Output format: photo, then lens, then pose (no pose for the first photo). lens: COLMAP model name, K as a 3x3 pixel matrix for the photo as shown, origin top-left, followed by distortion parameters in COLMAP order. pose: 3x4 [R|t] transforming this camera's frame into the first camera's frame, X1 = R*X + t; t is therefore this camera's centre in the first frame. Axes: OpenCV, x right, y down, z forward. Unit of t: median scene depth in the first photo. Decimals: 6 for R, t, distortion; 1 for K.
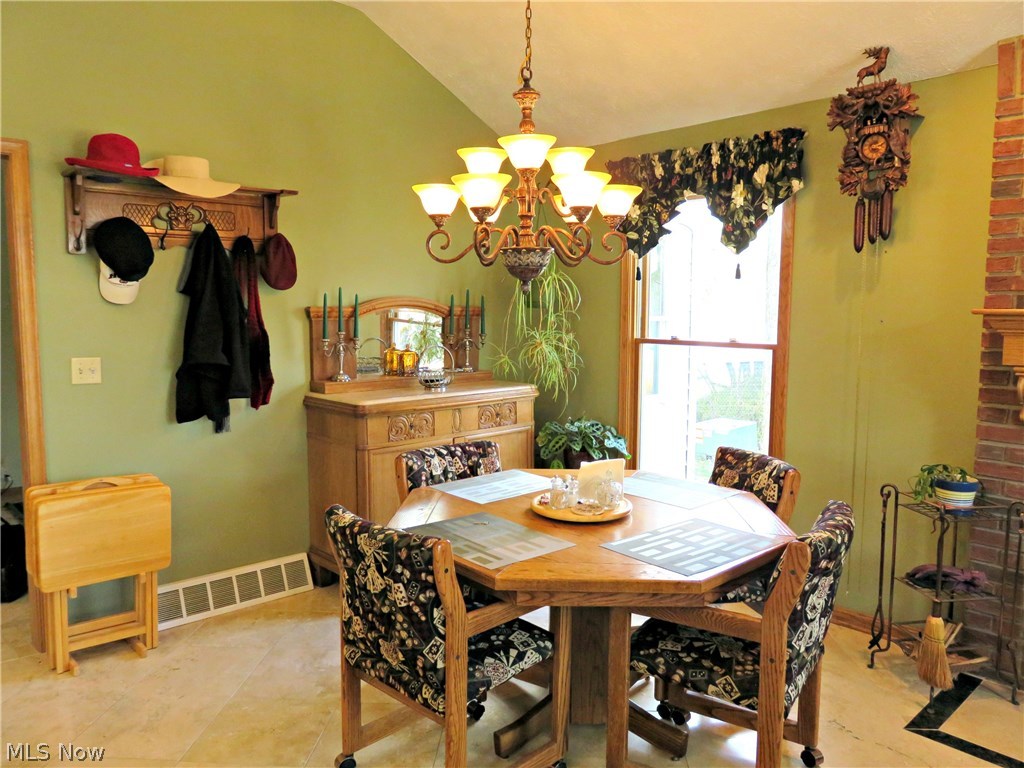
lens RADIAL K [[771.8, 0, 509.8], [0, 771.8, 381.7], [0, 0, 1]] dist [0.005423, -0.001189]
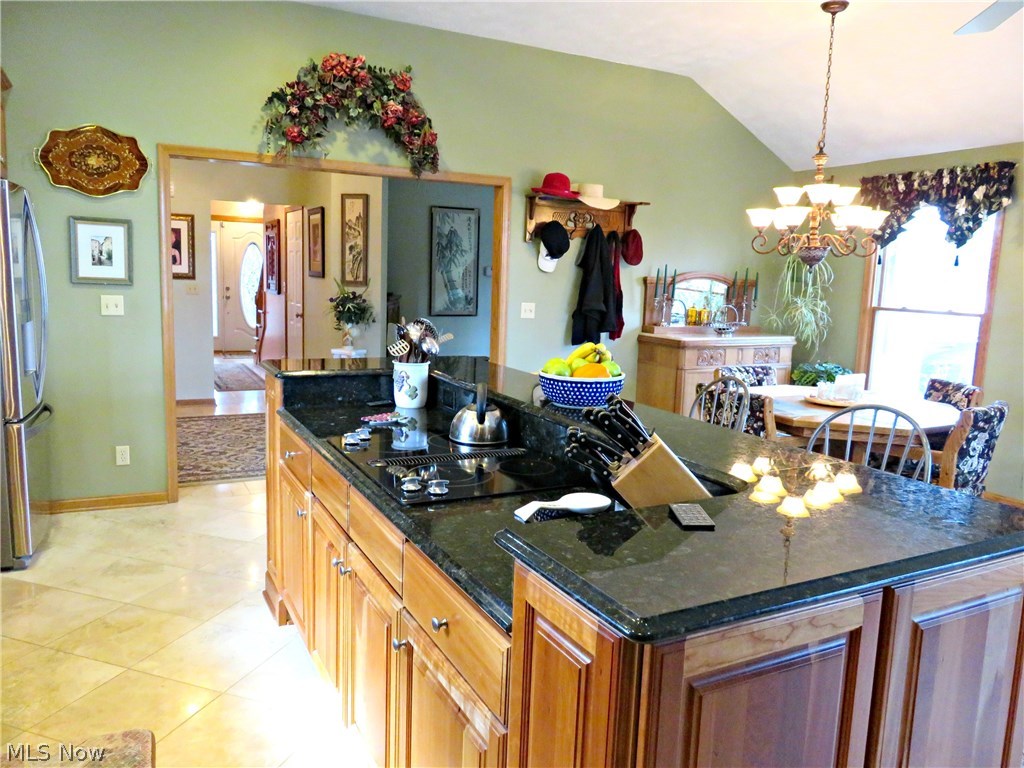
lens RADIAL K [[771.8, 0, 515.5], [0, 771.8, 382.6], [0, 0, 1]] dist [0.005423, -0.001189]
pose [[0.966475, 0.064846, -0.248438, -0.124109], [-0.055122, 0.997424, 0.045905, 0.061684], [0.250775, -0.030672, 0.967559, -0.602153]]
